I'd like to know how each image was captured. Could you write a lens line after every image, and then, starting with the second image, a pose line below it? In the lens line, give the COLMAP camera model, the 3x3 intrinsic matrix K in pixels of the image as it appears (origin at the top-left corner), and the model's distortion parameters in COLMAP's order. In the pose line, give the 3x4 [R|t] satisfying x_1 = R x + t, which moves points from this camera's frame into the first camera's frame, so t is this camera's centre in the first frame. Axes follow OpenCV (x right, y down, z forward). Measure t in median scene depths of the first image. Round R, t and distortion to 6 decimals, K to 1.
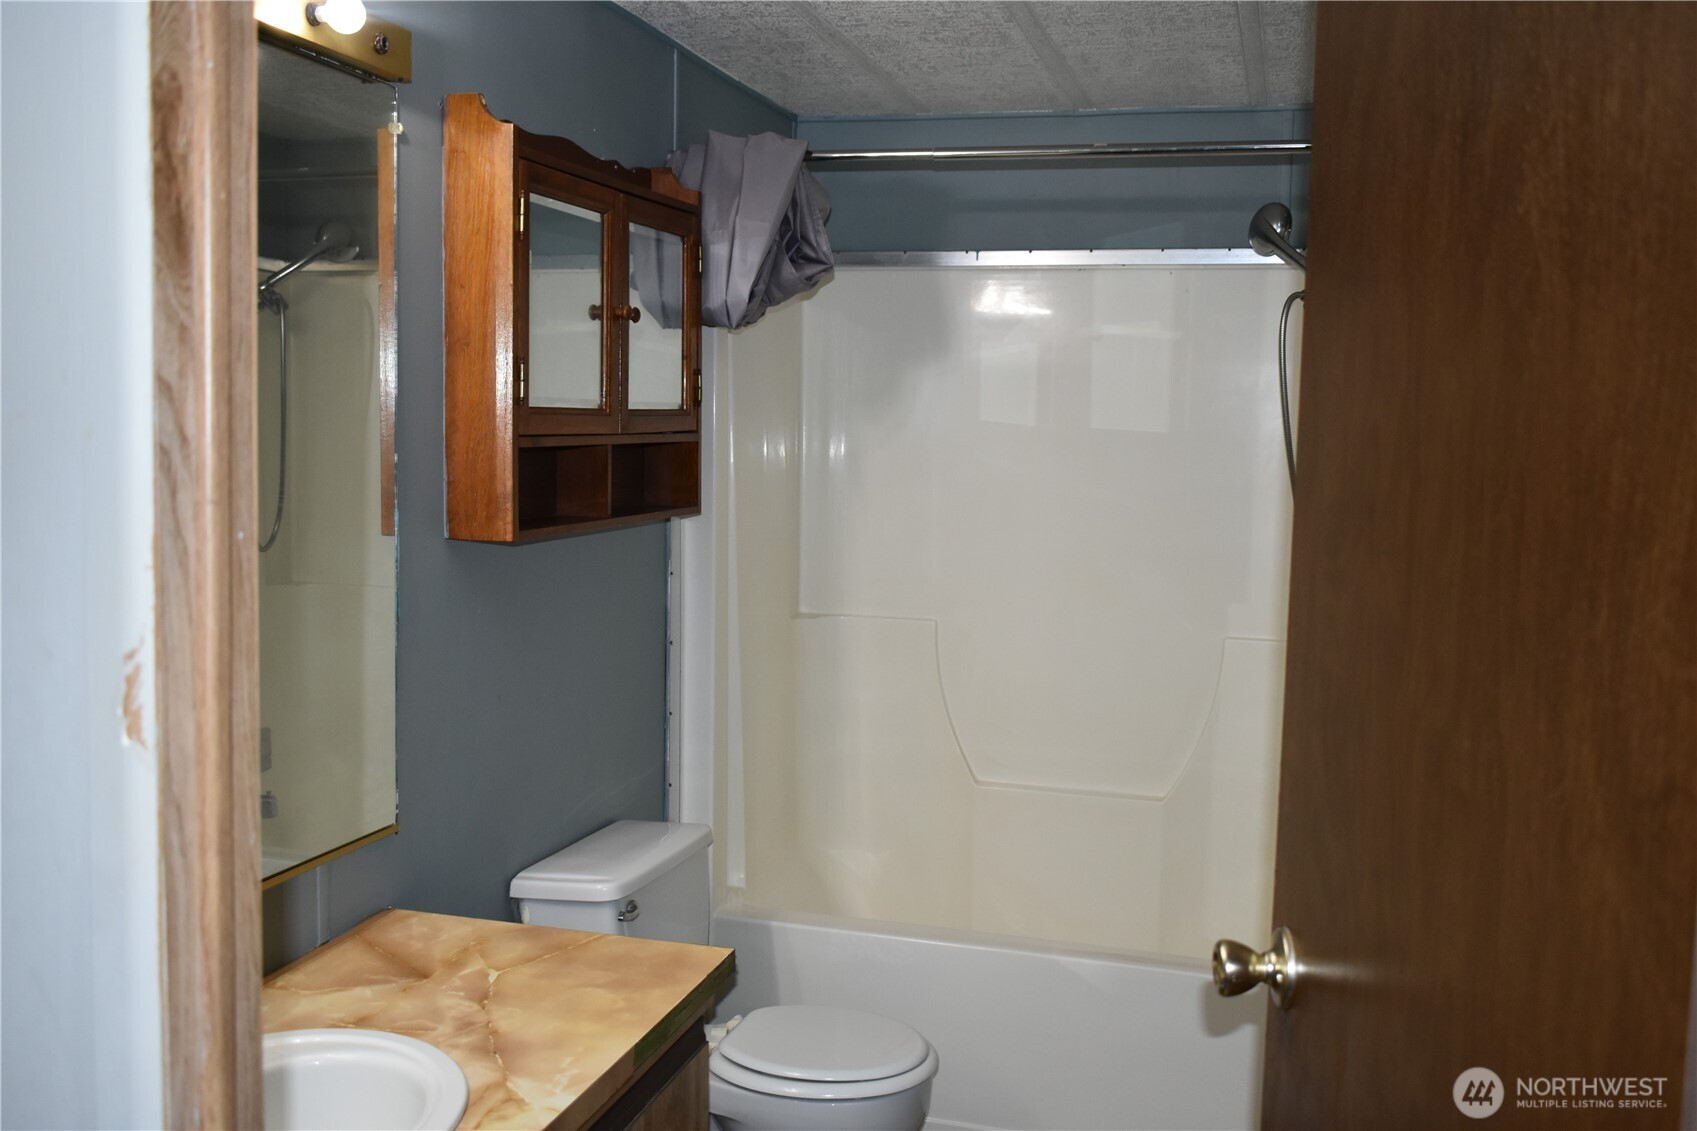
lens RADIAL K [[1555.2, 0, 848.5], [0, 1555.2, 565.5], [0, 0, 1]] dist [-0.018535, -0.002961]
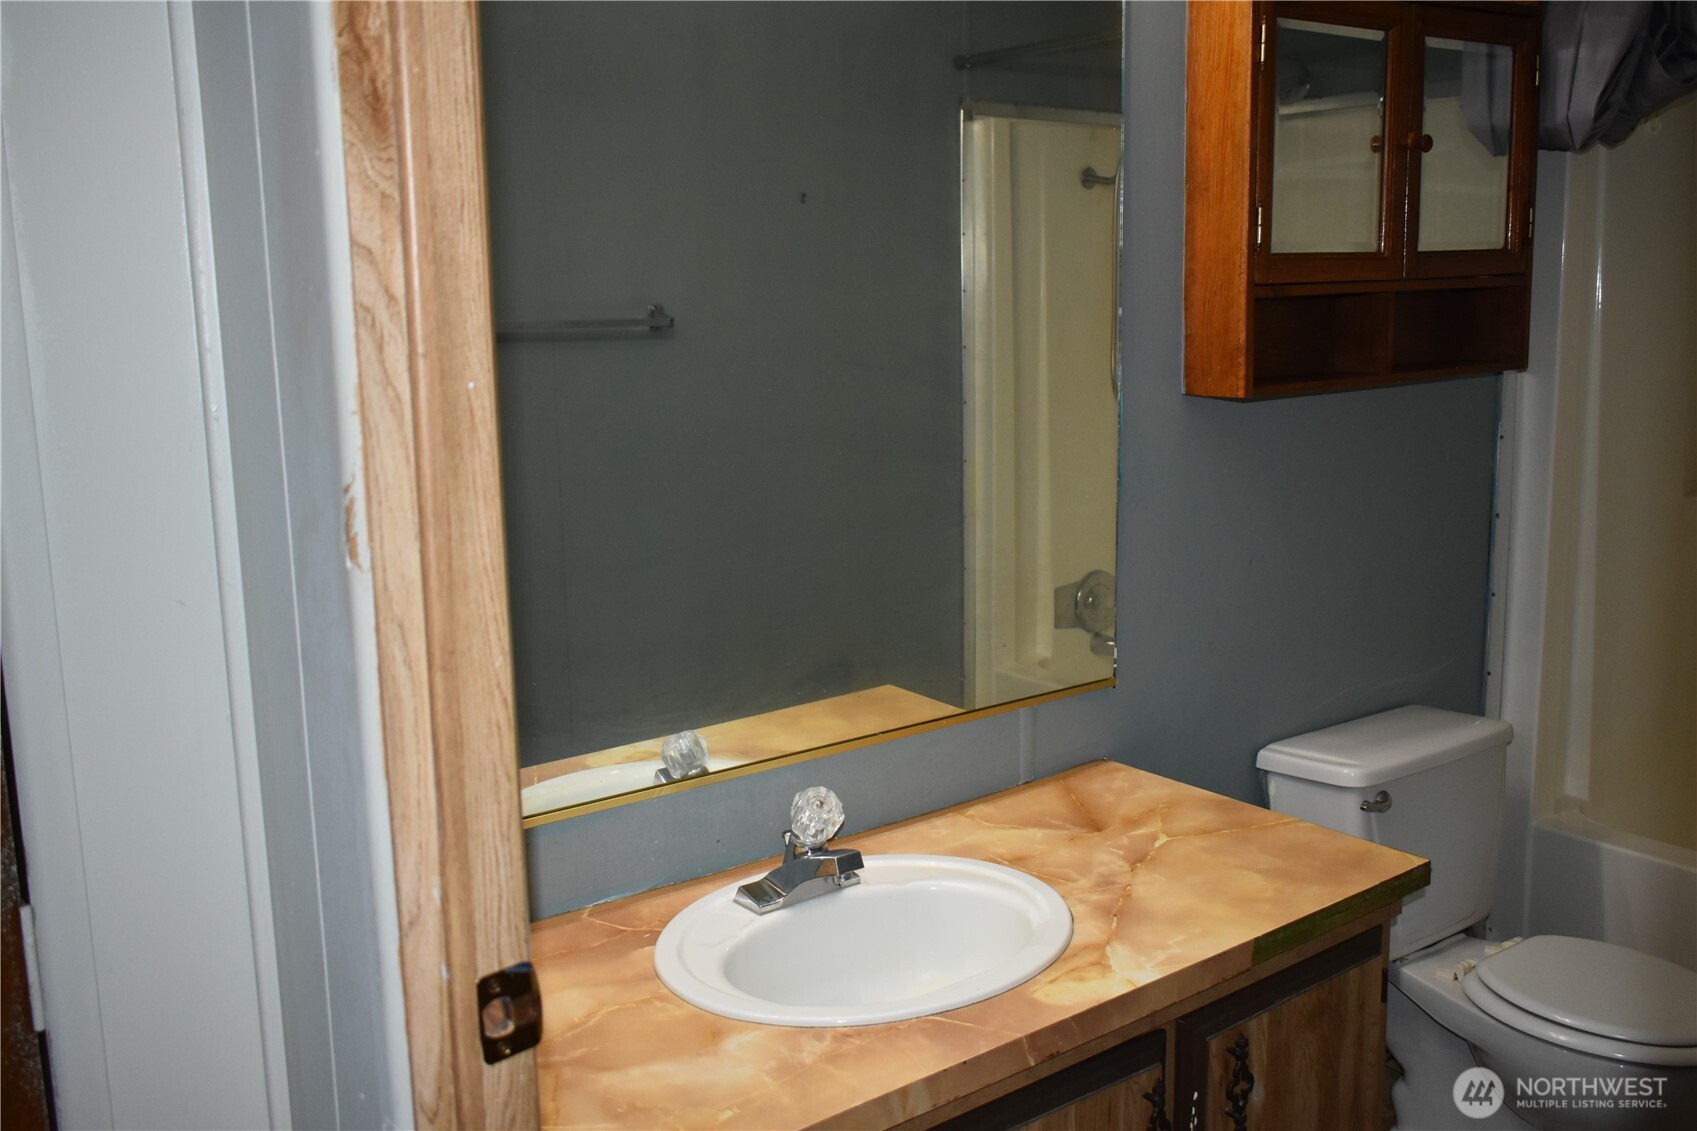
lens RADIAL K [[1555.2, 0, 848.5], [0, 1555.2, 565.5], [0, 0, 1]] dist [-0.018535, -0.002961]
pose [[0.800724, 0.075558, -0.594249, 0.164411], [-0.020713, 0.994912, 0.098591, -0.002257], [0.598675, -0.066635, 0.798215, 0.094534]]
